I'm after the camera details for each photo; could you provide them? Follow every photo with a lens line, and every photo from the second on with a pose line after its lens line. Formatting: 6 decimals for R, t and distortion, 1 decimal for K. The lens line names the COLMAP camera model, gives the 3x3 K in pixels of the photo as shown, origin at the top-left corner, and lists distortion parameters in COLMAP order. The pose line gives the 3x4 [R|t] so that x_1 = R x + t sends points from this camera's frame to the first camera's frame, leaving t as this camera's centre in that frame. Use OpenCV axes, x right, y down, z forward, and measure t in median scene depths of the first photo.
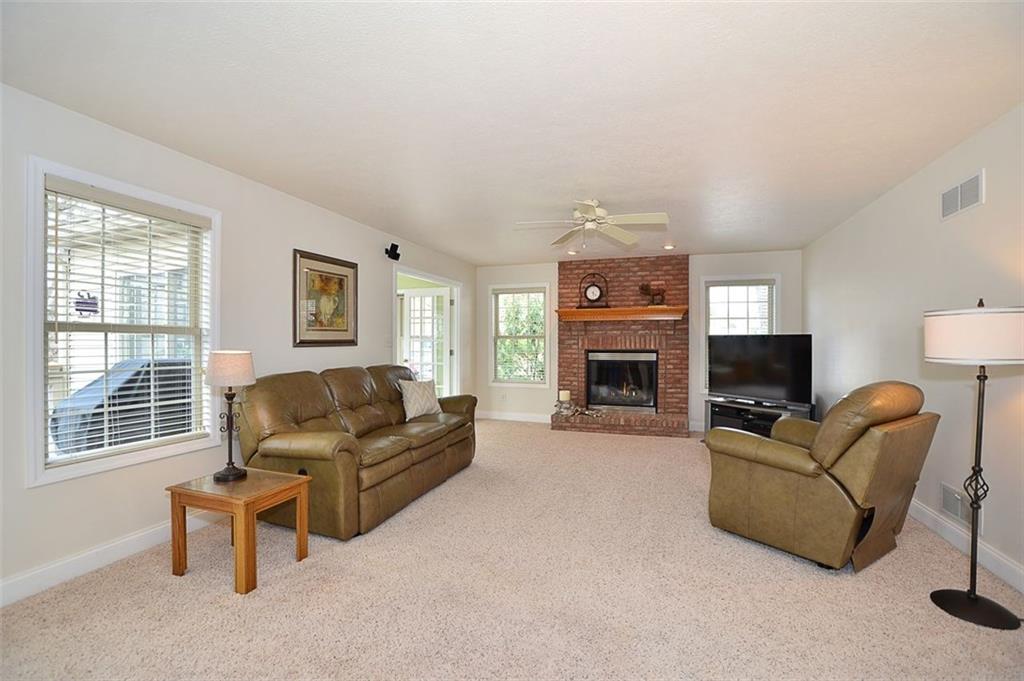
lens RADIAL K [[438.7, 0, 517.9], [0, 438.7, 343.5], [0, 0, 1]] dist [-0.036264, 0.005374]
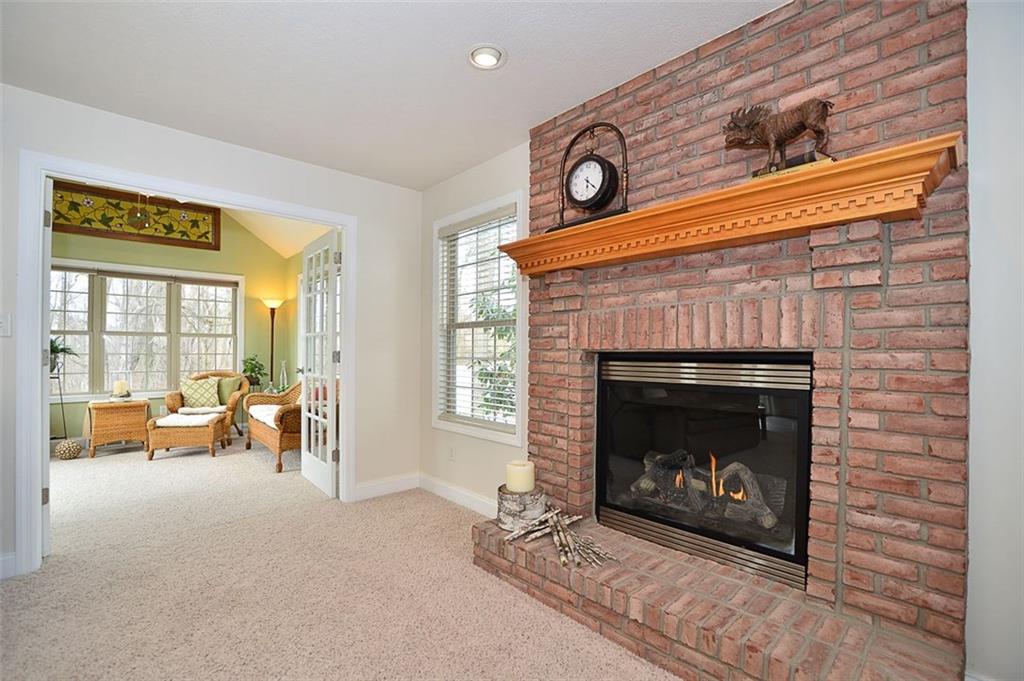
lens RADIAL K [[457.7, 0, 503.4], [0, 457.7, 345.9], [0, 0, 1]] dist [-0.029296, 0.003713]
pose [[0.871410, -0.002569, -0.490548, 0.289164], [-0.004960, 0.999889, -0.014047, 0.016173], [0.490529, 0.014674, 0.871301, 0.669606]]
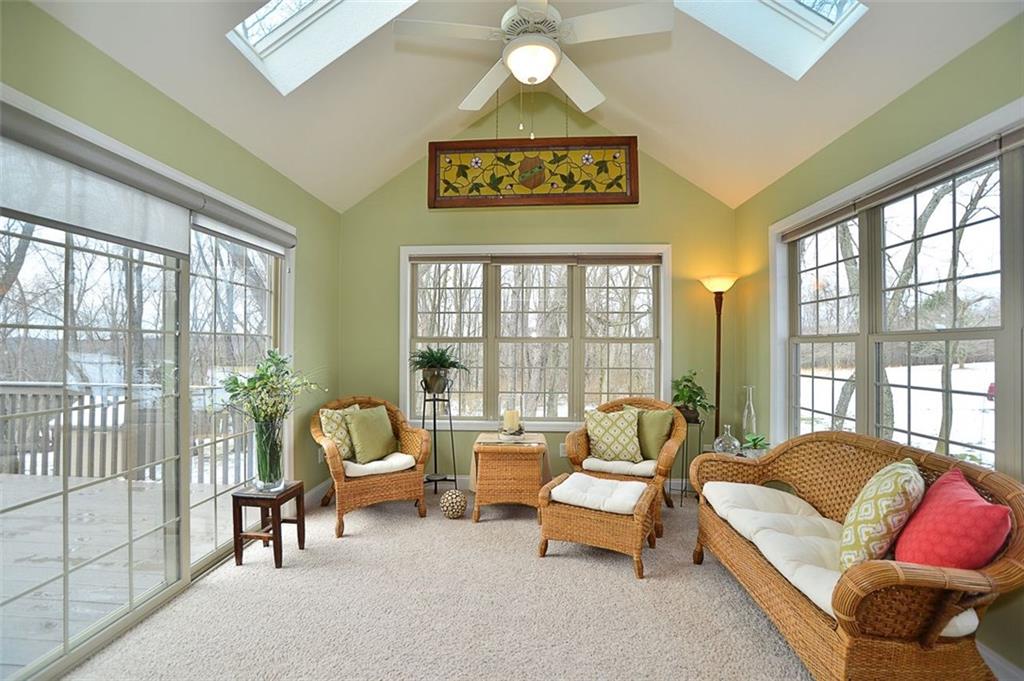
lens RADIAL K [[438.7, 0, 507.3], [0, 438.7, 345.1], [0, 0, 1]] dist [-0.036264, 0.005374]
pose [[0.262025, -0.010760, -0.965001, -0.196560], [-0.008553, 0.999873, -0.013471, -0.001127], [0.965023, 0.011784, 0.261900, 0.893140]]
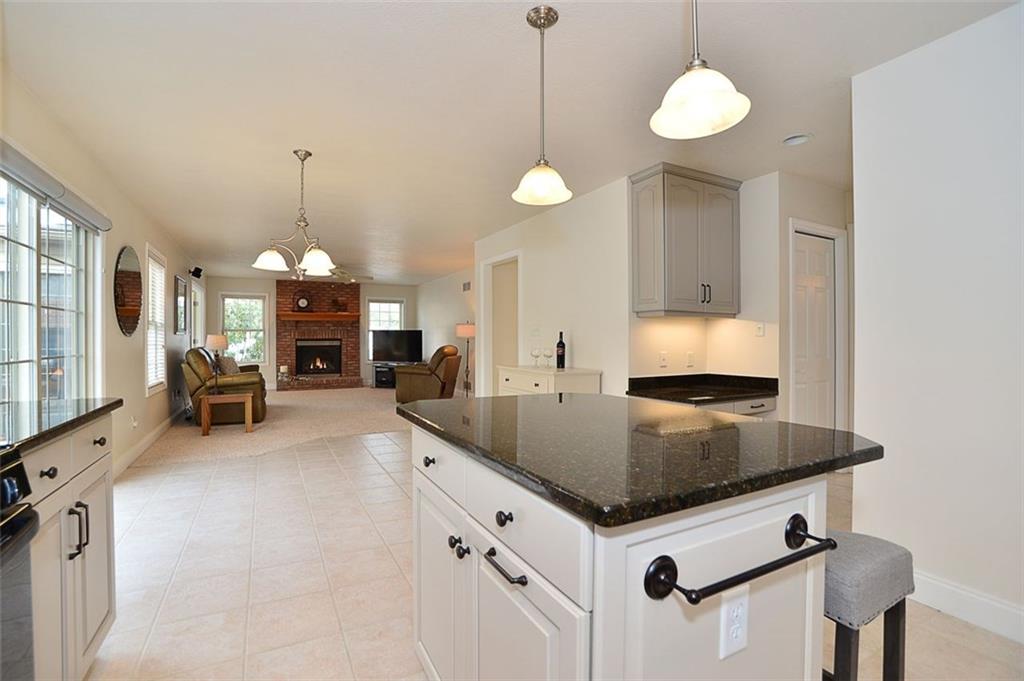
lens RADIAL K [[438.7, 0, 510.9], [0, 438.7, 341.6], [0, 0, 1]] dist [-0.036264, 0.005374]
pose [[0.670416, -0.009214, 0.741928, -0.490711], [0.006627, 0.999957, 0.006430, 0.019847], [-0.741955, 0.000606, 0.670449, -0.604397]]
